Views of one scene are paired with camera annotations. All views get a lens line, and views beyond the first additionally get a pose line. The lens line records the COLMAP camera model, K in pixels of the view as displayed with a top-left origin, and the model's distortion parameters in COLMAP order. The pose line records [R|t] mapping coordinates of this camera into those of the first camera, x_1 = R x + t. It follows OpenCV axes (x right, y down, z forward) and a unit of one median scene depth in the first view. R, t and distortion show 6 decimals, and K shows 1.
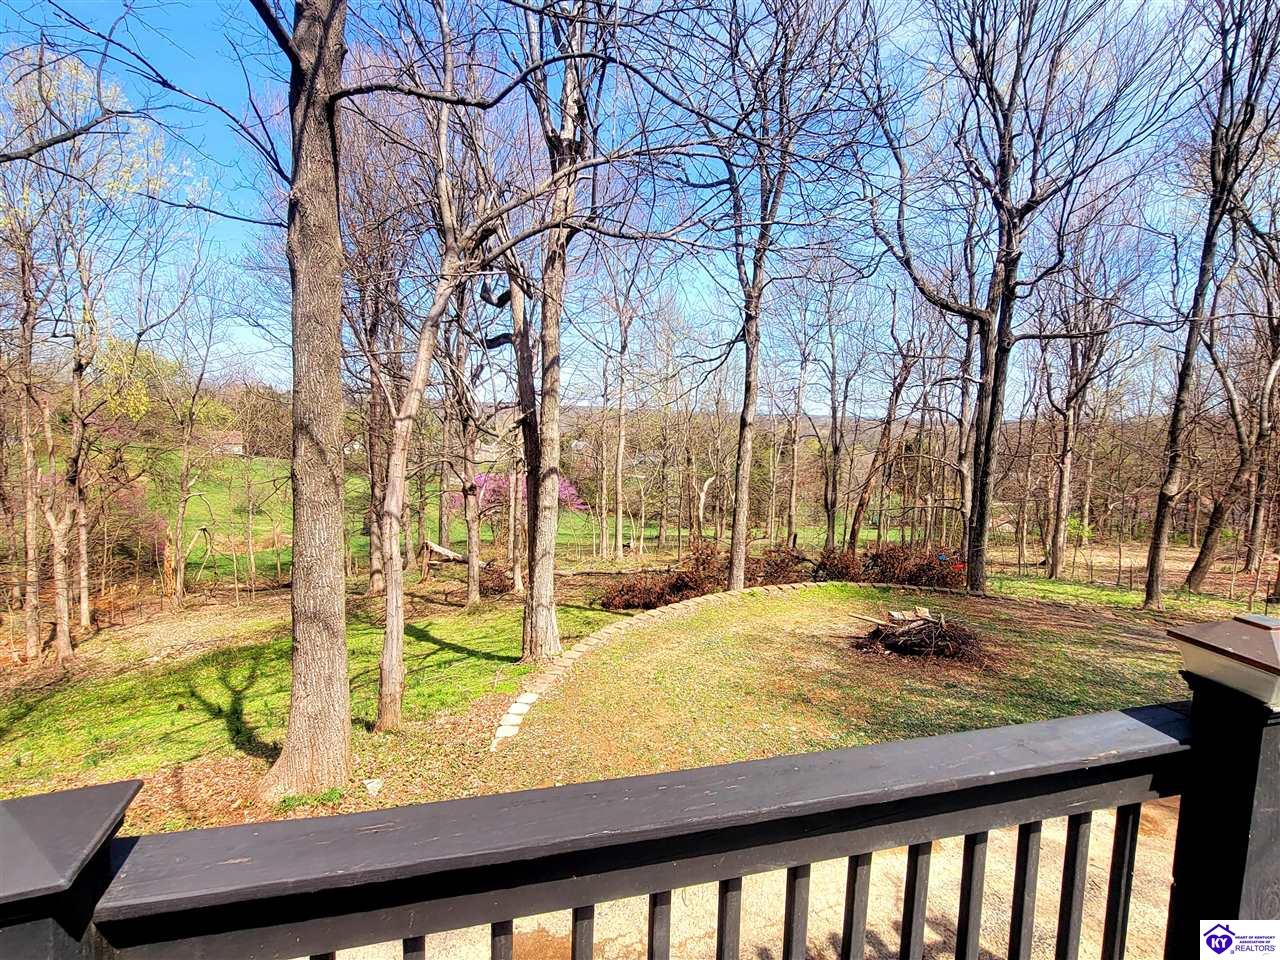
lens RADIAL K [[657.6, 0, 641.7], [0, 657.6, 480.7], [0, 0, 1]] dist [-0.004596, -0.000738]
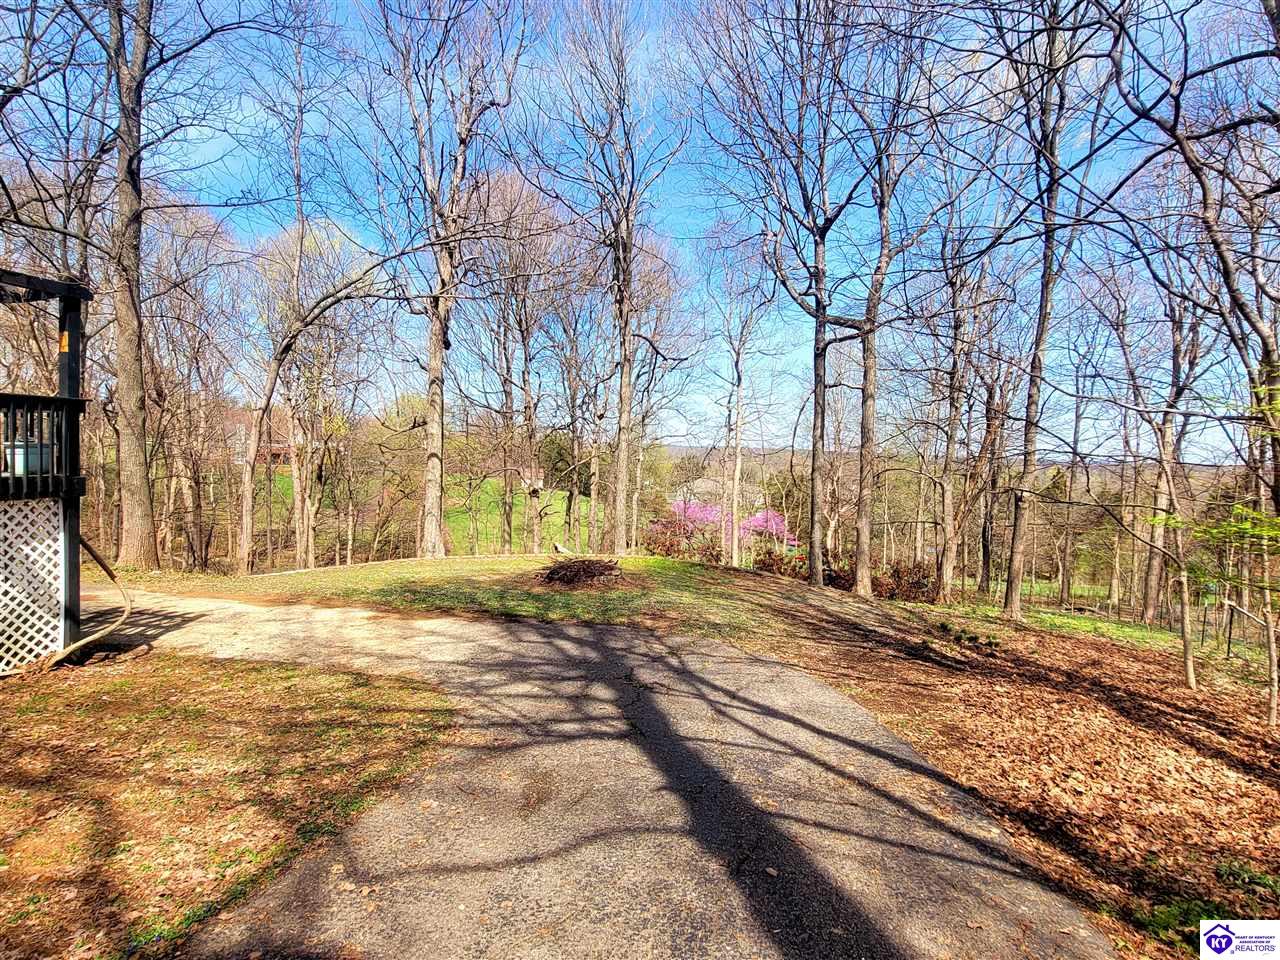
lens RADIAL K [[657.6, 0, 640.5], [0, 657.6, 477.9], [0, 0, 1]] dist [-0.004596, -0.000738]
pose [[0.892687, 0.014798, -0.450435, 0.787121], [-0.048430, 0.996823, -0.063231, 0.086993], [0.448068, 0.078260, 0.890567, -0.090090]]
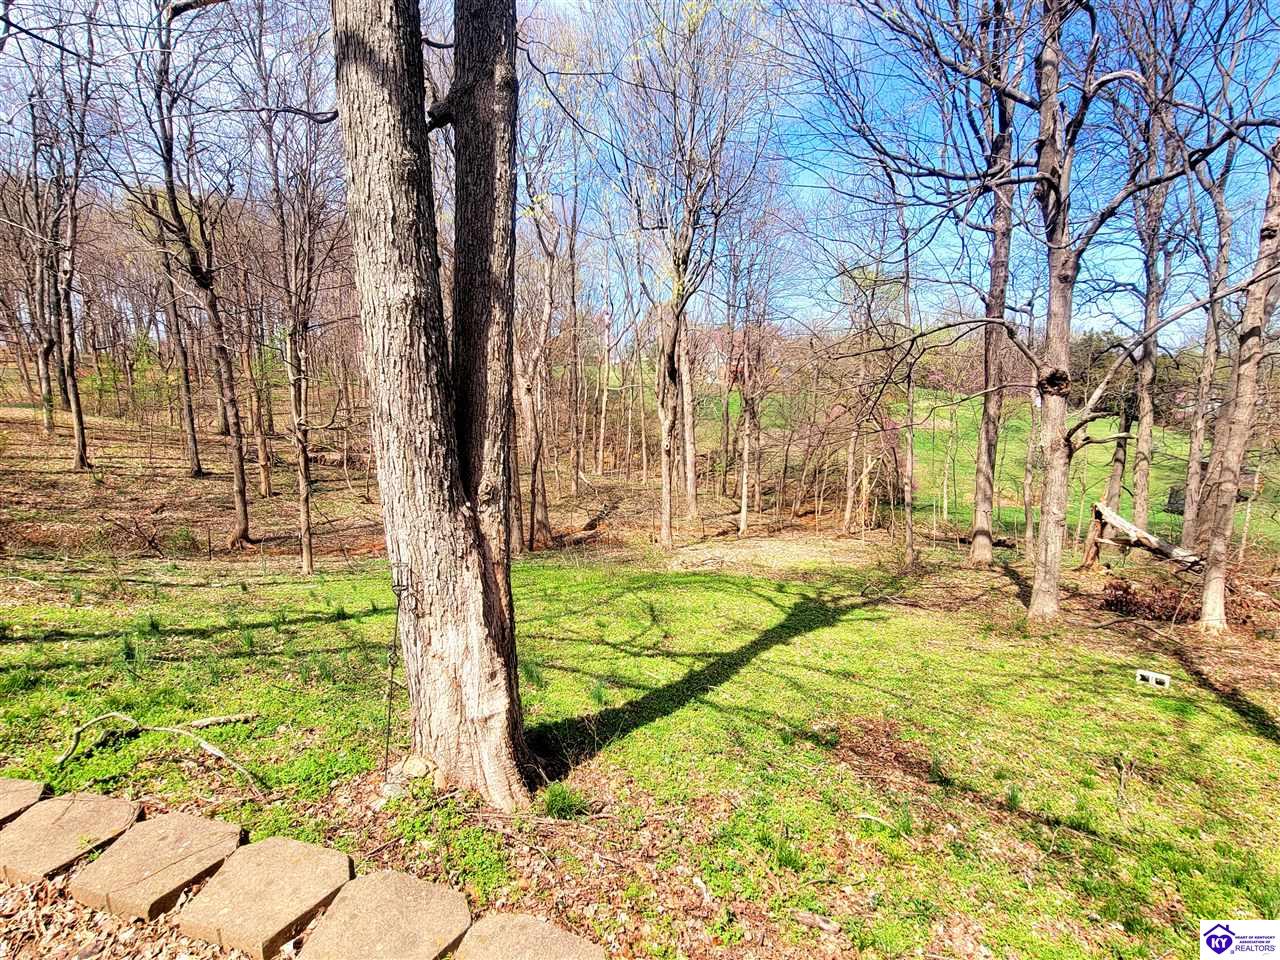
lens RADIAL K [[657.6, 0, 636.6], [0, 657.6, 475.5], [0, 0, 1]] dist [-0.004596, -0.000738]
pose [[0.373708, 0.112392, -0.920712, 0.120251], [-0.072664, 0.993128, 0.091738, 0.091934], [0.924696, 0.032619, 0.379306, 0.830226]]
